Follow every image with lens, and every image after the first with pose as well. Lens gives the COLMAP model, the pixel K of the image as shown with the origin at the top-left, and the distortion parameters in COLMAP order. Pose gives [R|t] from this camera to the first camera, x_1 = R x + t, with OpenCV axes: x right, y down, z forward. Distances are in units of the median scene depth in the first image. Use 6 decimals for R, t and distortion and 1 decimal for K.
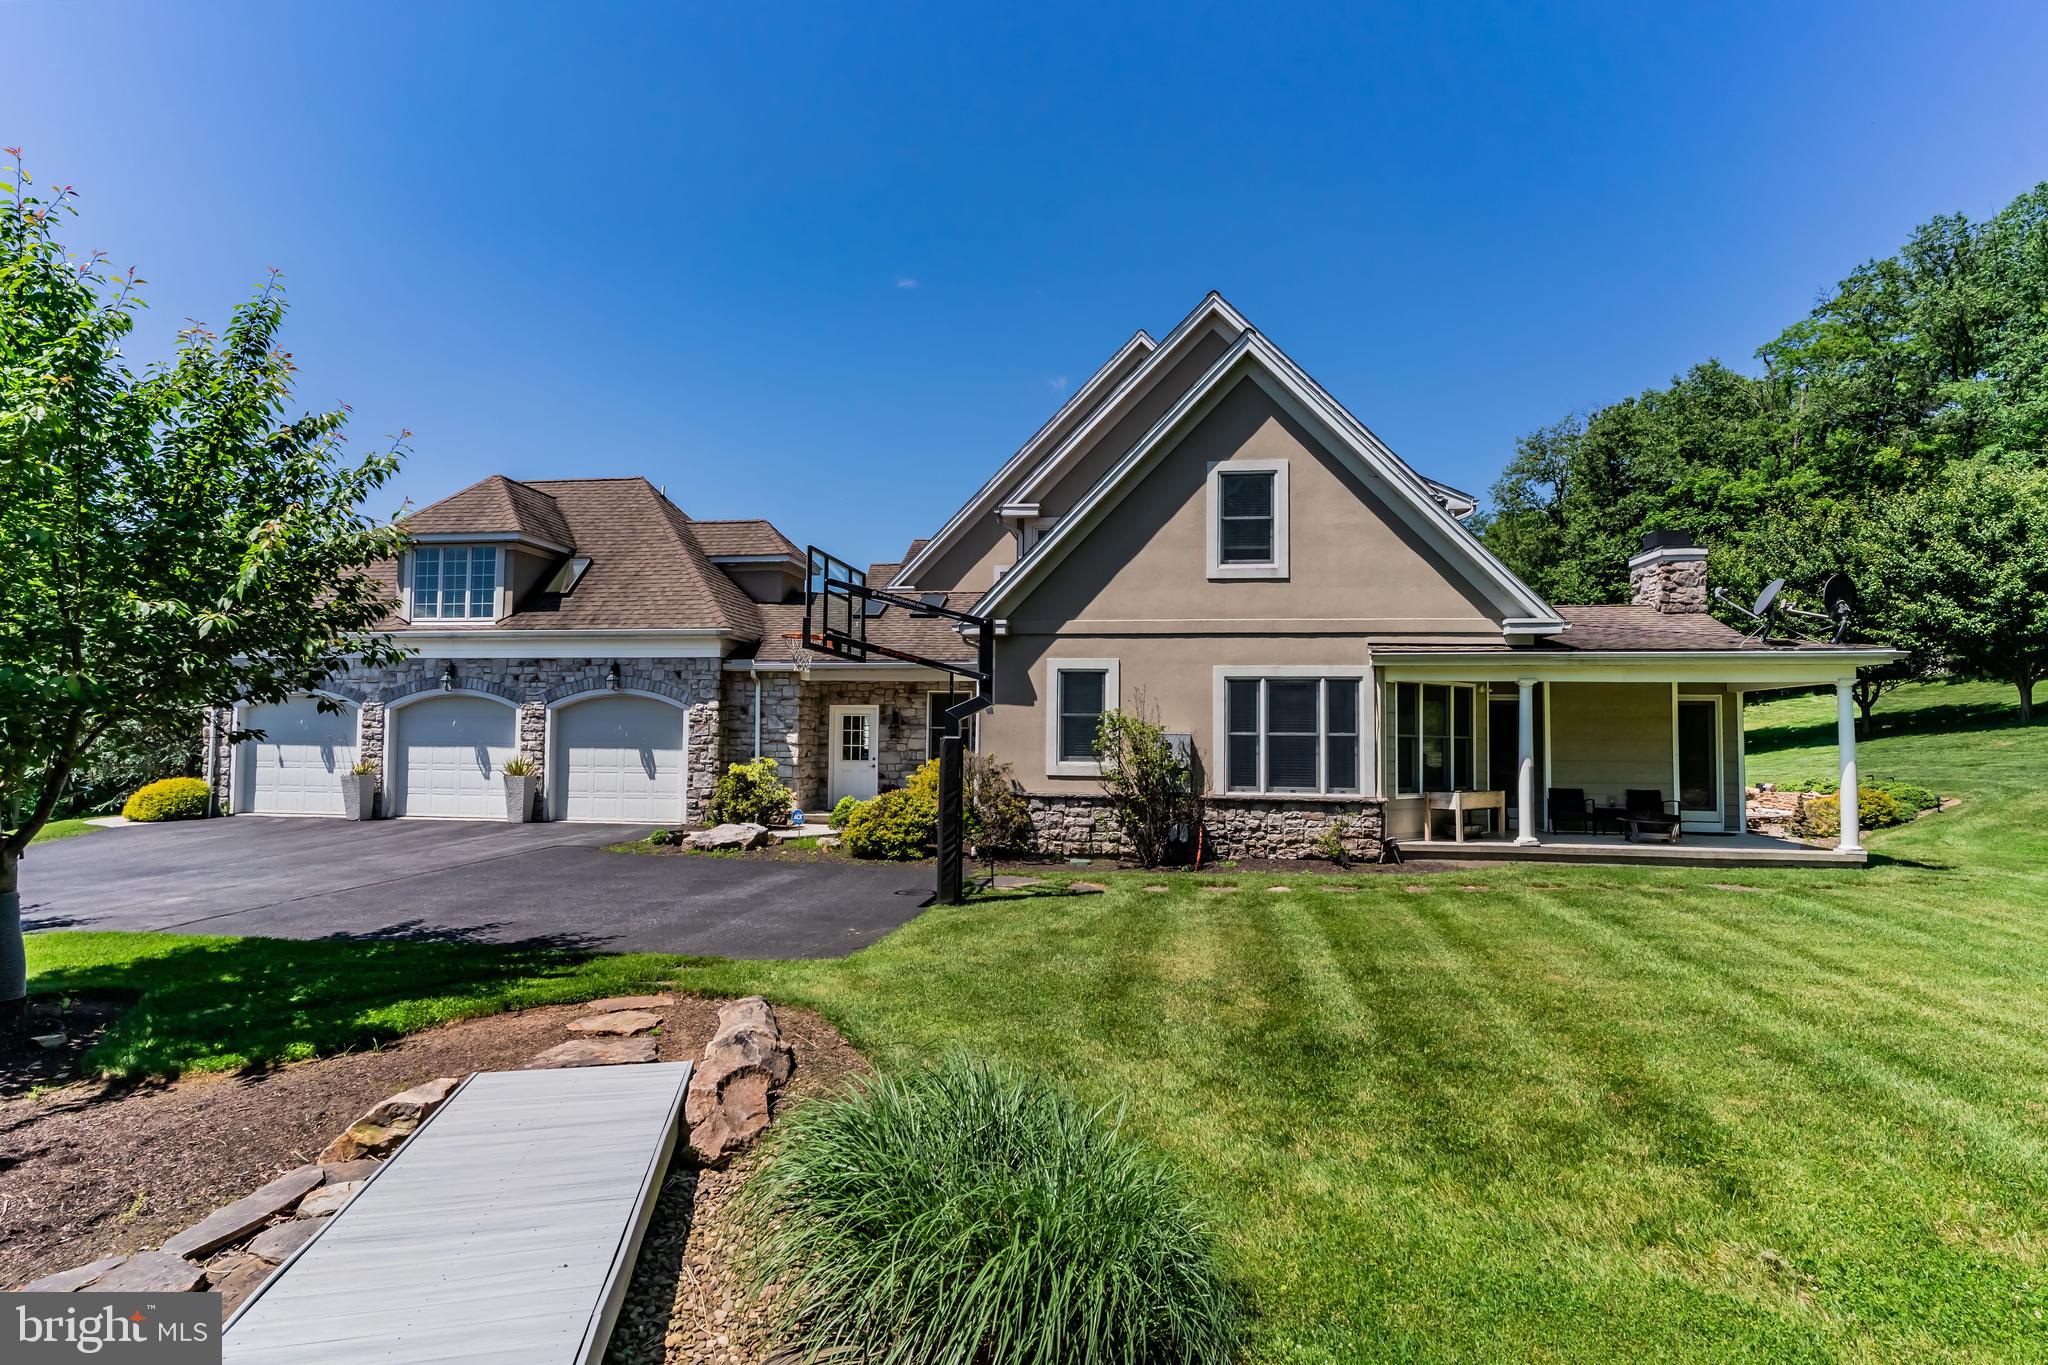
lens RADIAL K [[1056.2, 0, 1013.6], [0, 1056.2, 688.2], [0, 0, 1]] dist [0.001031, 0.000361]
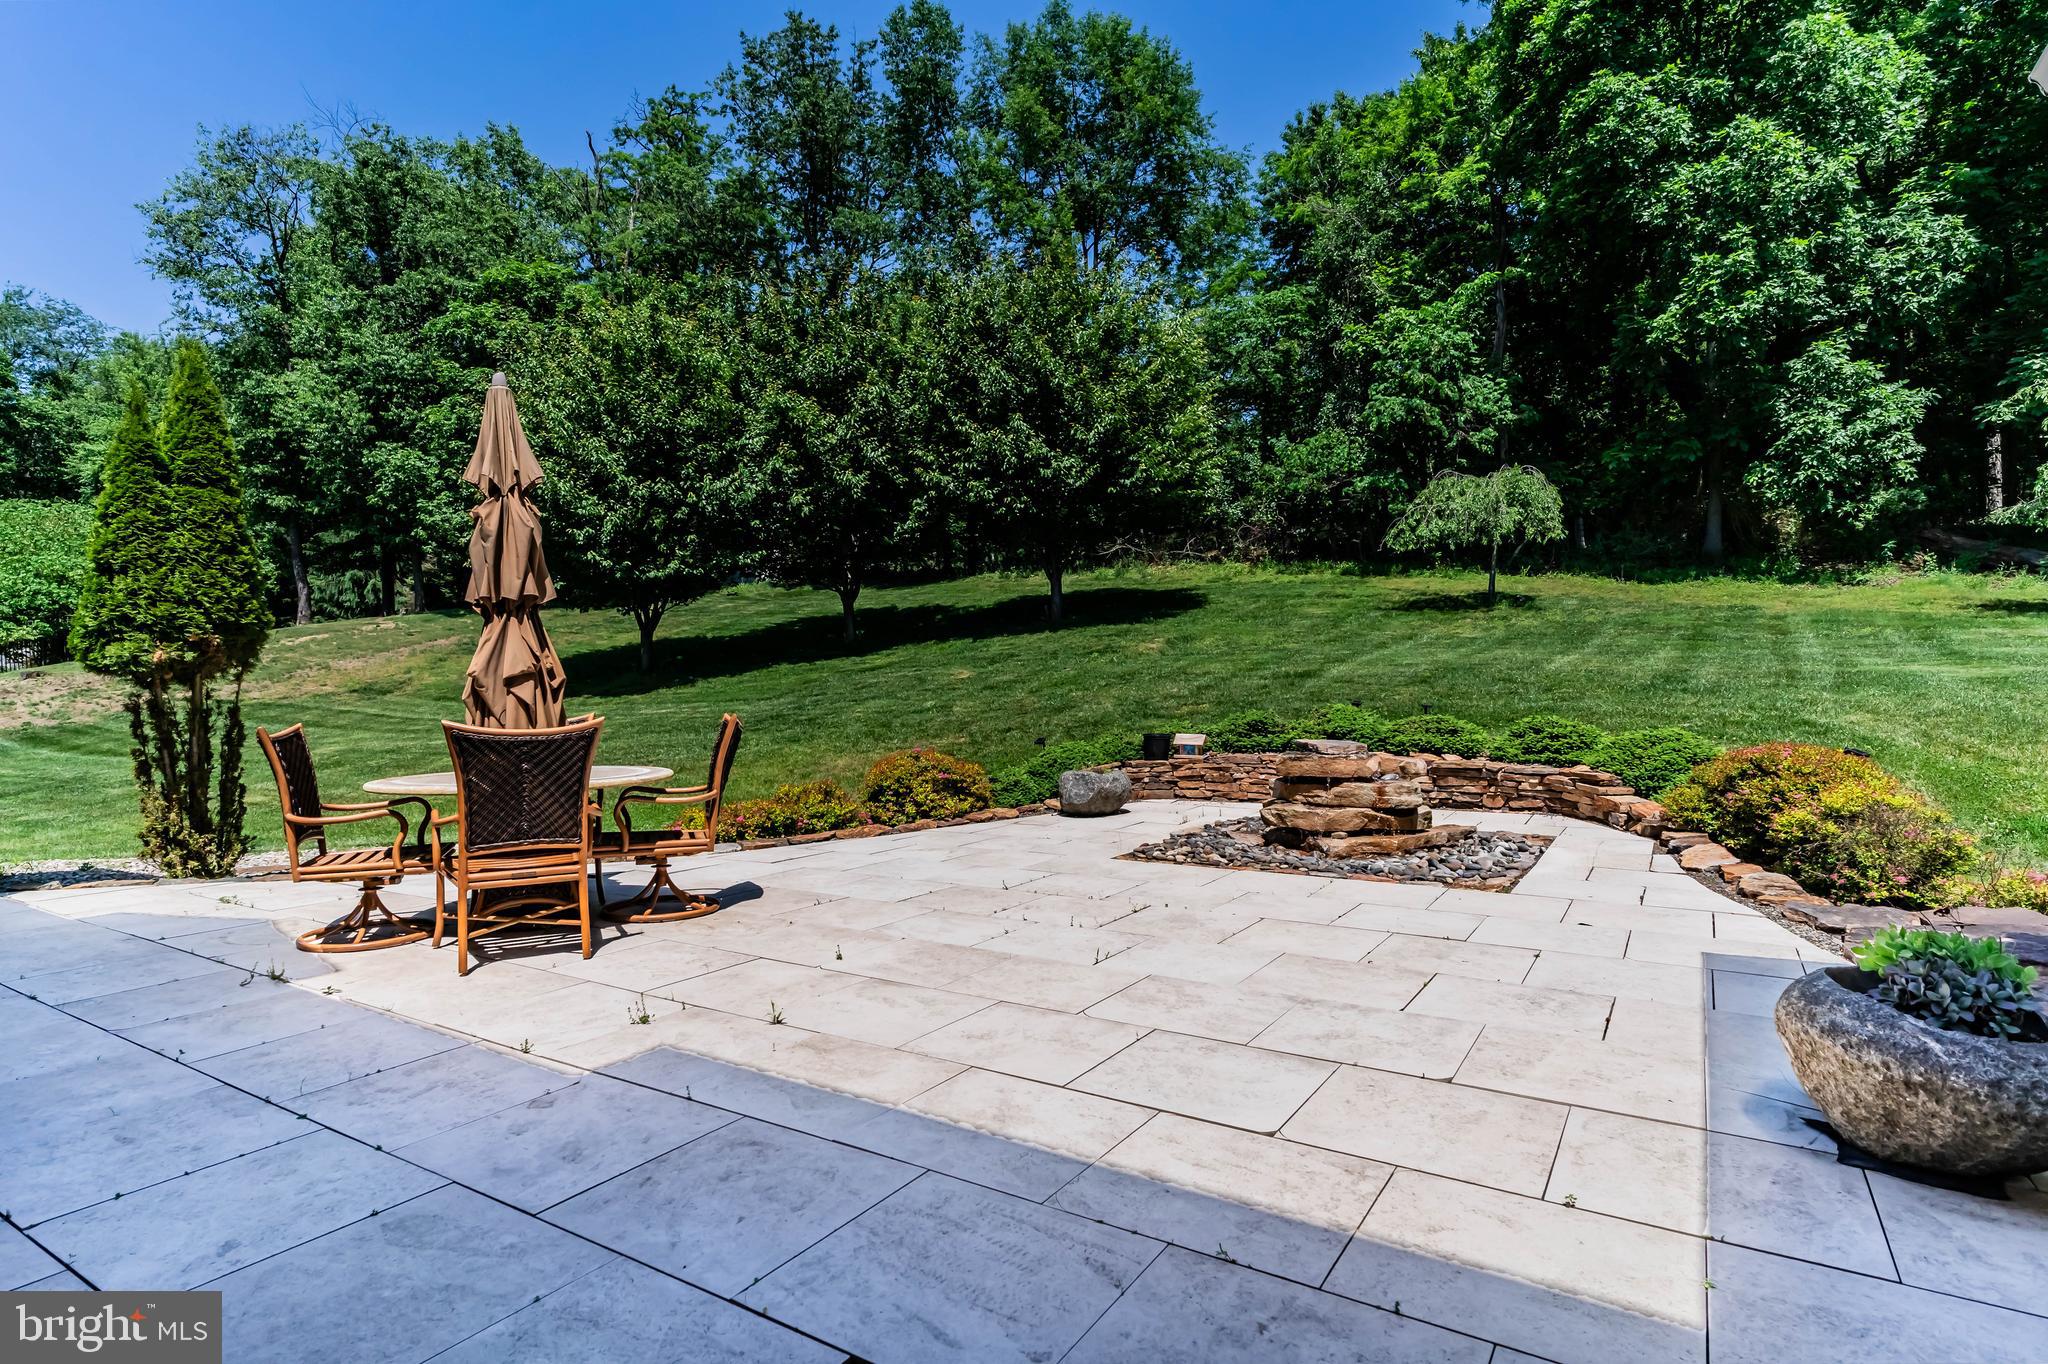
lens RADIAL K [[1056.2, 0, 1013.6], [0, 1056.2, 687.7], [0, 0, 1]] dist [0.001031, 0.000361]
pose [[0.400822, -0.012911, 0.916065, 0.154370], [-0.025376, 0.999361, 0.025188, 0.035218], [-0.915804, -0.033342, 0.400238, 0.424205]]
